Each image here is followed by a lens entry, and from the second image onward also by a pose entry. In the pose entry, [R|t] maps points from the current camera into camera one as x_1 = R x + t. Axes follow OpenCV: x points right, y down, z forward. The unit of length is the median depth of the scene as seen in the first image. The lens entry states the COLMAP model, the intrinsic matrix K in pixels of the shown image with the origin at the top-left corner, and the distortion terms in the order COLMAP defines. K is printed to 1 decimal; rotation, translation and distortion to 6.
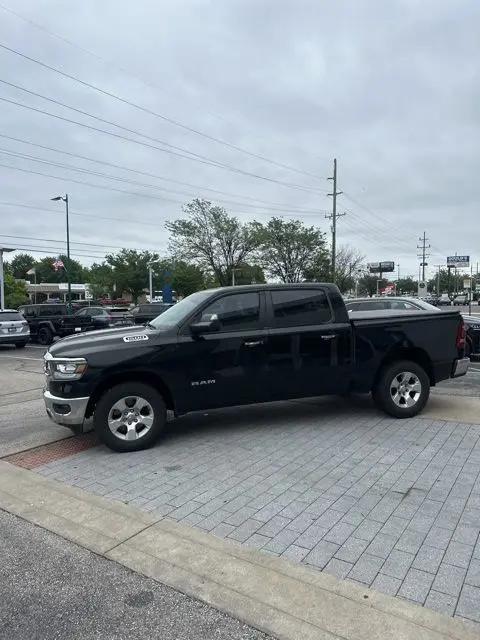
lens RADIAL K [[451.0, 0, 242.7], [0, 451.0, 322.9], [0, 0, 1]] dist [0.049405, -0.058888]
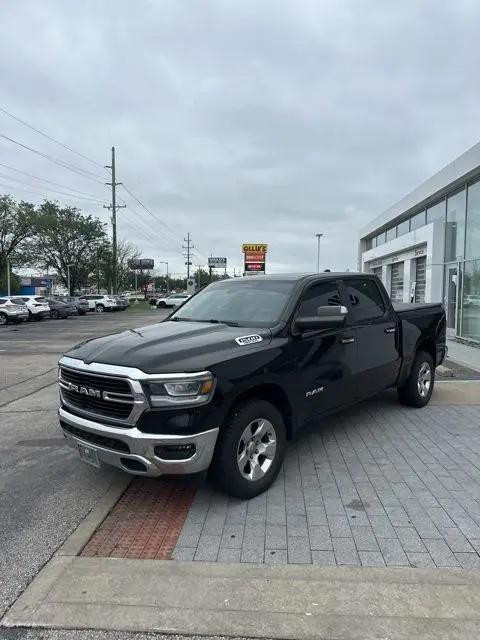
lens RADIAL K [[451.0, 0, 247.4], [0, 451.0, 330.9], [0, 0, 1]] dist [0.049405, -0.058888]
pose [[0.856912, -0.027553, 0.514726, -0.588469], [0.014534, 0.999465, 0.029304, -0.000939], [-0.515258, -0.017630, 0.856854, 0.366451]]
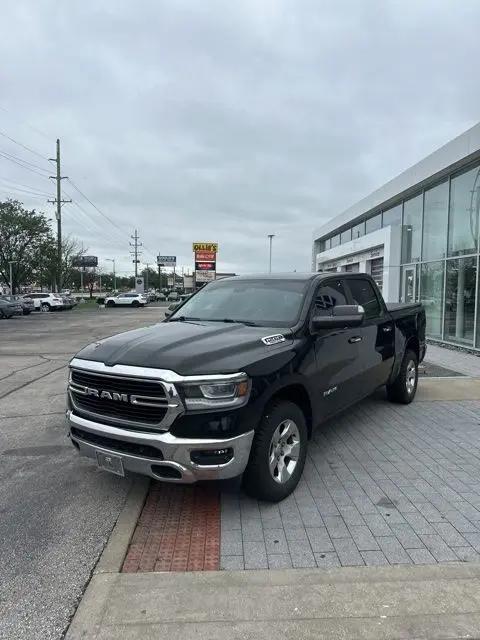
lens RADIAL K [[451.0, 0, 247.2], [0, 451.0, 330.6], [0, 0, 1]] dist [0.049405, -0.058888]
pose [[0.791594, -0.031342, 0.610243, -0.676708], [0.015244, 0.999386, 0.031553, -0.002535], [-0.610857, -0.015674, 0.791586, 0.445803]]
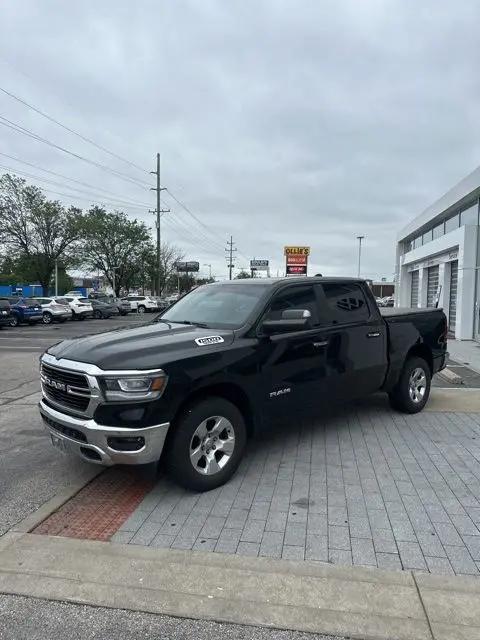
lens RADIAL K [[451.0, 0, 246.2], [0, 451.0, 325.8], [0, 0, 1]] dist [0.049405, -0.058888]
pose [[0.904650, -0.004752, 0.426128, -0.487049], [-0.000483, 0.999926, 0.012176, -0.000316], [-0.426154, -0.011221, 0.904581, 0.271059]]
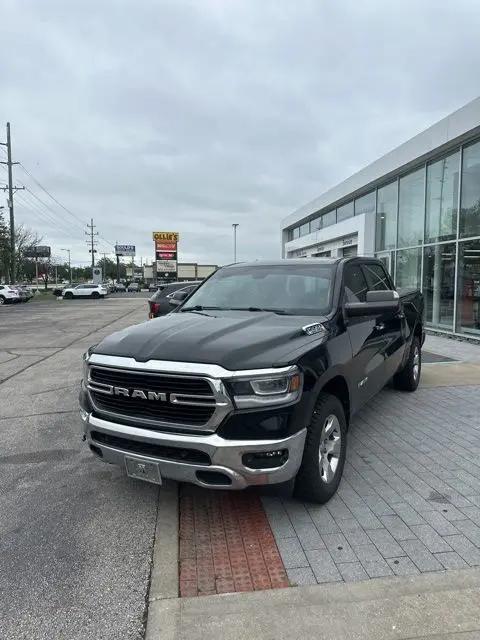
lens RADIAL K [[451.0, 0, 247.4], [0, 451.0, 329.9], [0, 0, 1]] dist [0.049405, -0.058888]
pose [[0.734555, -0.060108, 0.675881, -0.722588], [0.031533, 0.998016, 0.054487, -0.001441], [-0.677816, -0.018711, 0.734994, 0.561202]]
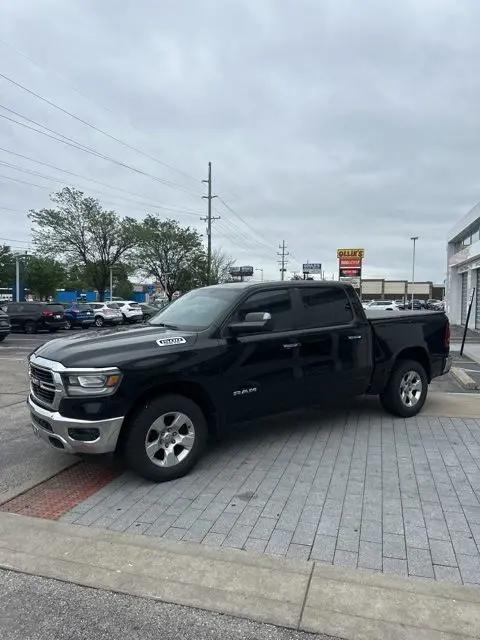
lens RADIAL K [[451.0, 0, 246.1], [0, 451.0, 320.5], [0, 0, 1]] dist [0.049405, -0.058888]
pose [[0.950766, 0.002803, 0.309898, -0.347613], [-0.000279, 0.999966, -0.008190, 0.002822], [-0.309911, 0.007700, 0.950735, 0.168714]]
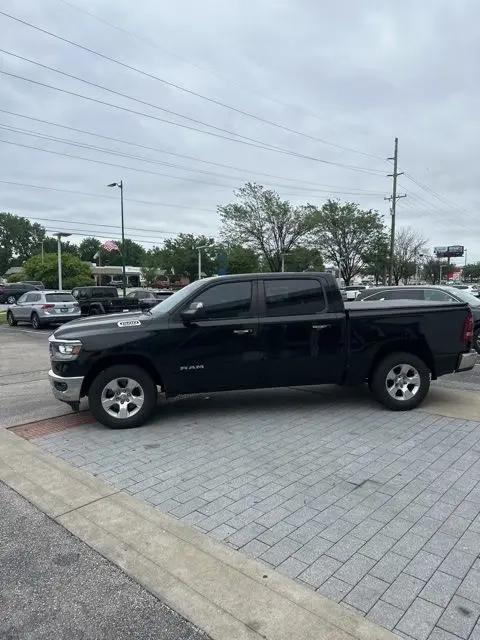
lens RADIAL K [[451.0, 0, 242.0], [0, 451.0, 319.5], [0, 0, 1]] dist [0.049405, -0.058888]
pose [[0.991186, 0.024555, -0.130184, 0.157419], [-0.020869, 0.999344, 0.029604, -0.011693], [0.130825, -0.026626, 0.991048, -0.017880]]
